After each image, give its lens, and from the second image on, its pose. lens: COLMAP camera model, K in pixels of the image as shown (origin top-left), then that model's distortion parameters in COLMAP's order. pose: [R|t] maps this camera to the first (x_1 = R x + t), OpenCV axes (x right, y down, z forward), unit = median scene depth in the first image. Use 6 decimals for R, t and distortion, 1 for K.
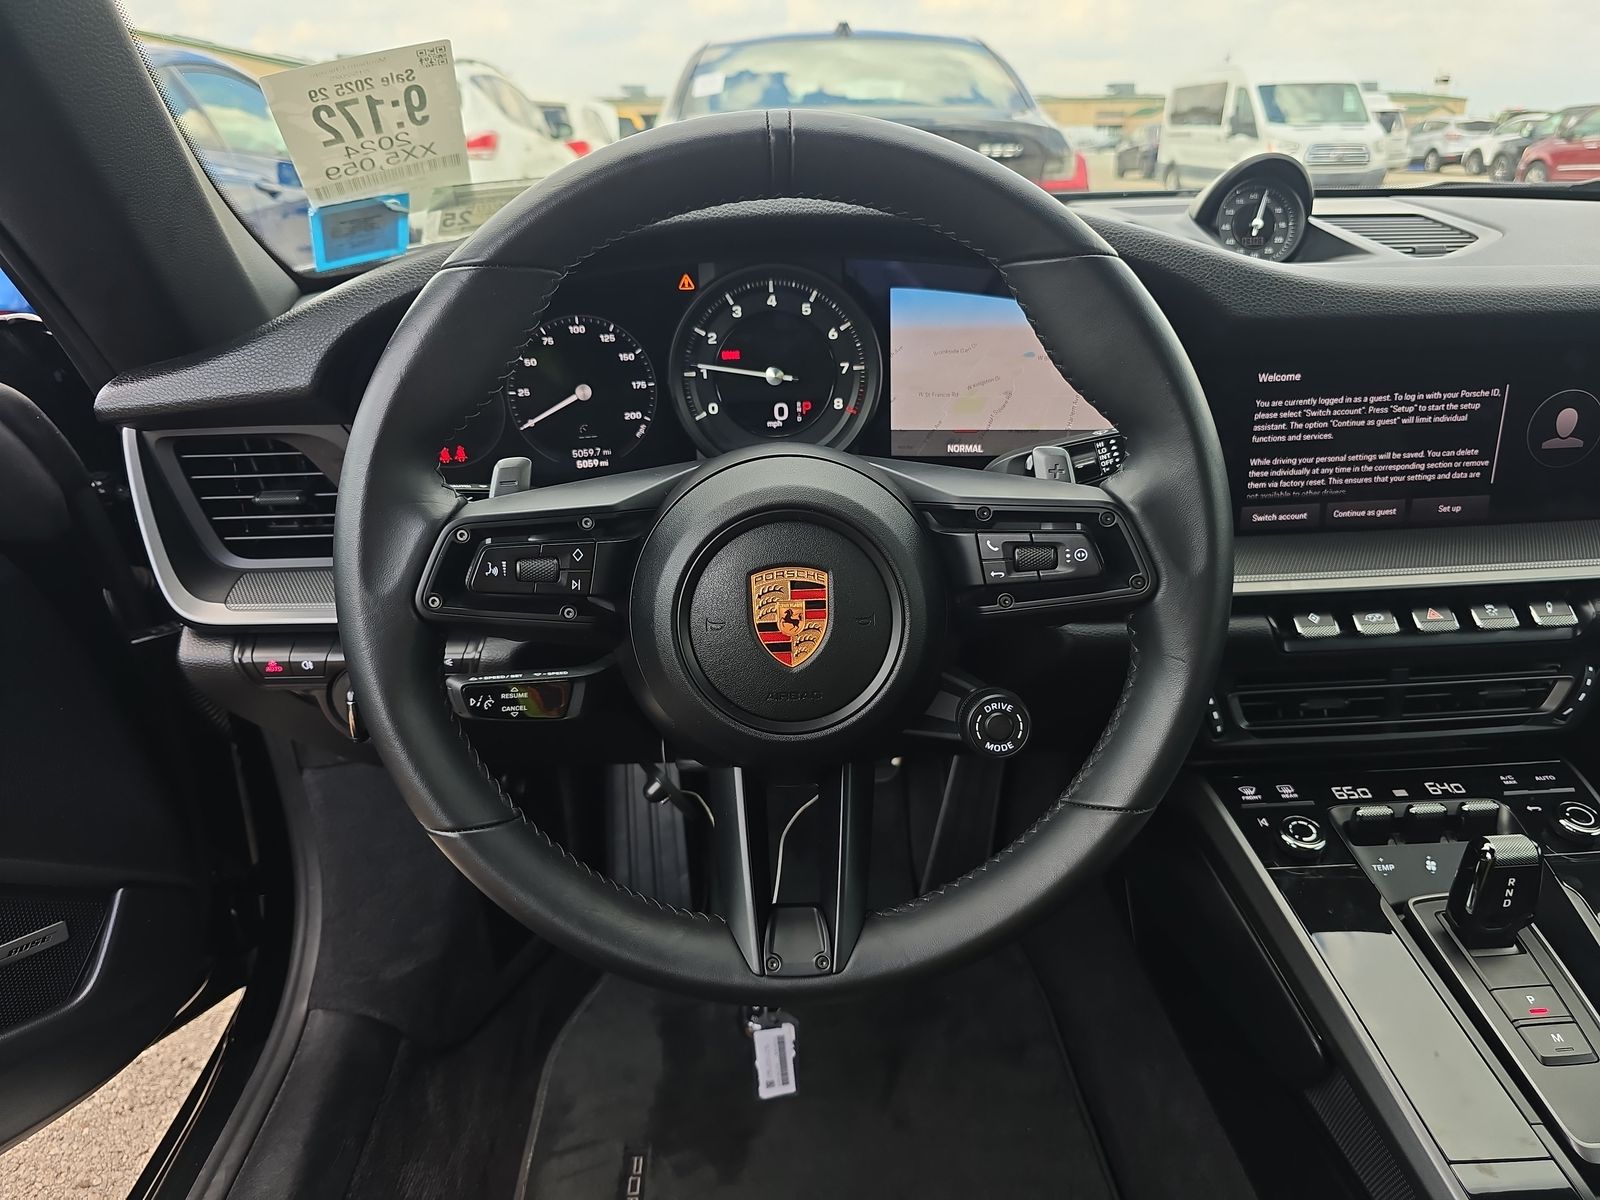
lens RADIAL K [[1072.6, 0, 795.4], [0, 1072.6, 647.0], [0, 0, 1]] dist [0.053445, -0.080478]
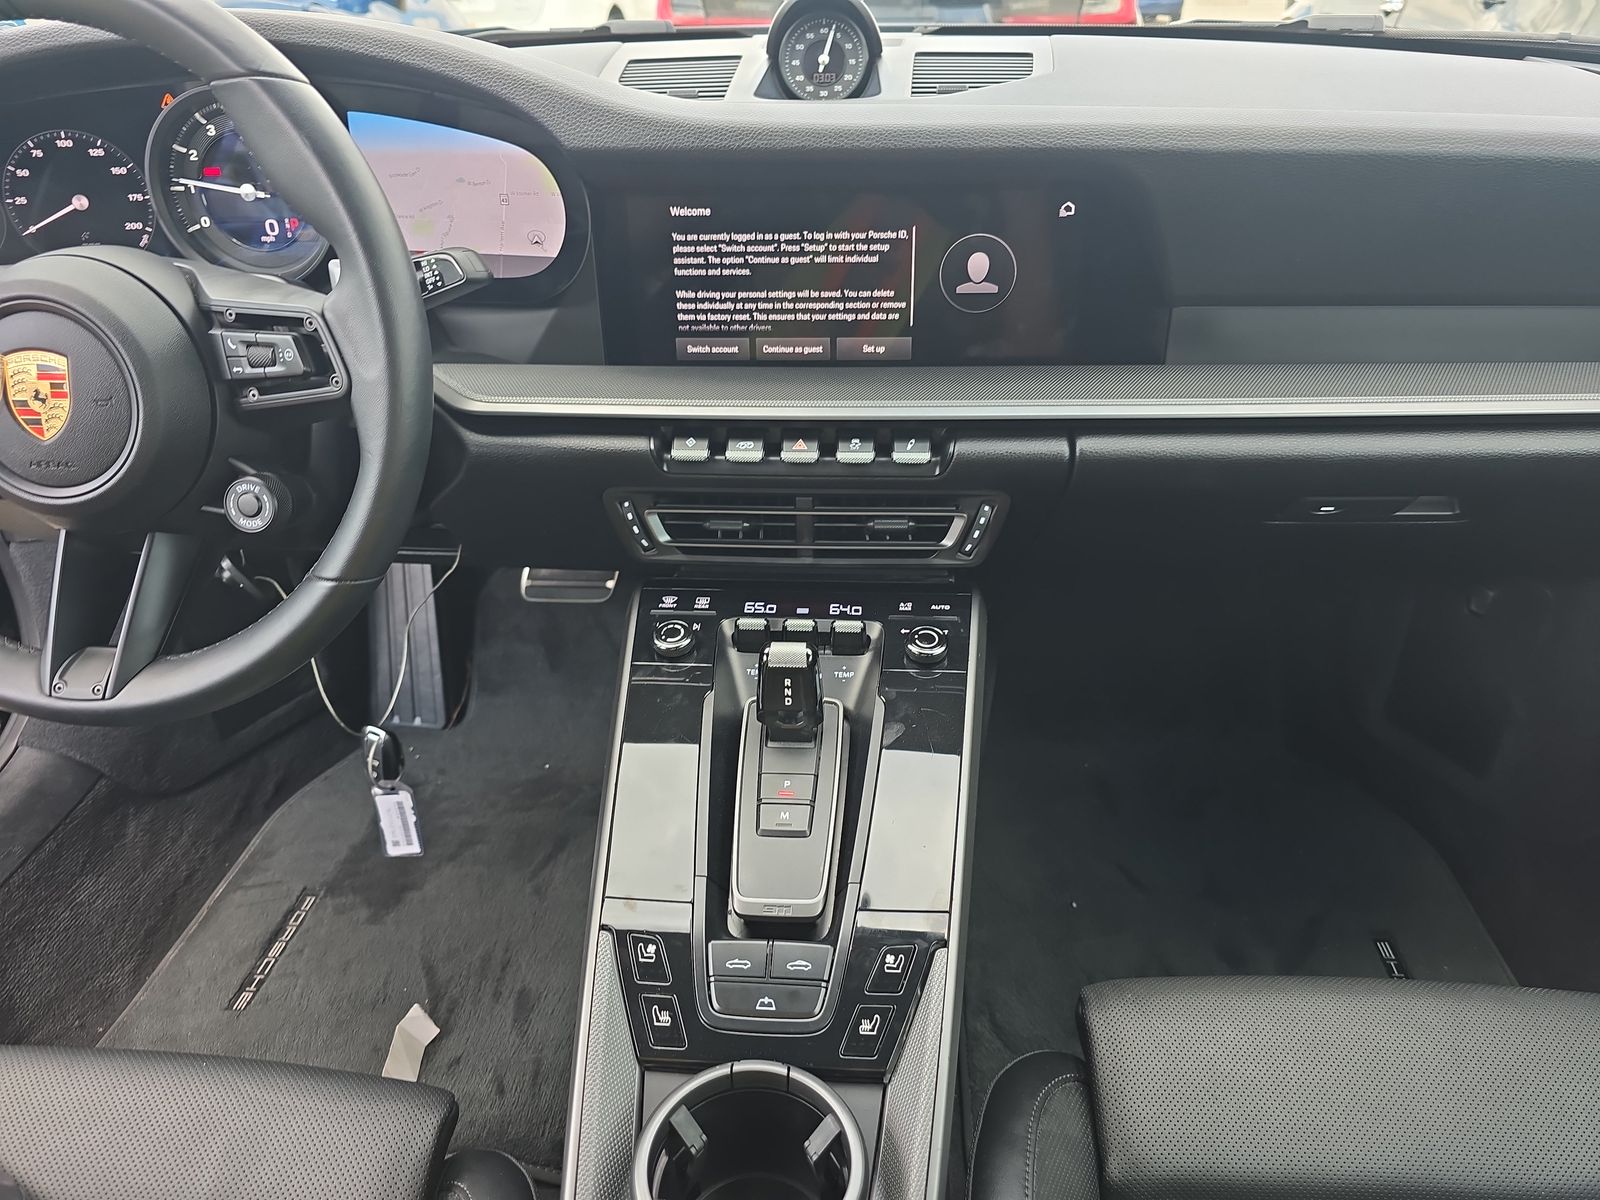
lens RADIAL K [[1059.6, 0, 798.5], [0, 1059.6, 642.9], [0, 0, 1]] dist [0.029781, -0.032267]
pose [[0.993137, 0.071879, -0.092262, 0.665890], [-0.059567, 0.989739, 0.129878, 0.027151], [0.100651, -0.123491, 0.987228, -0.071060]]
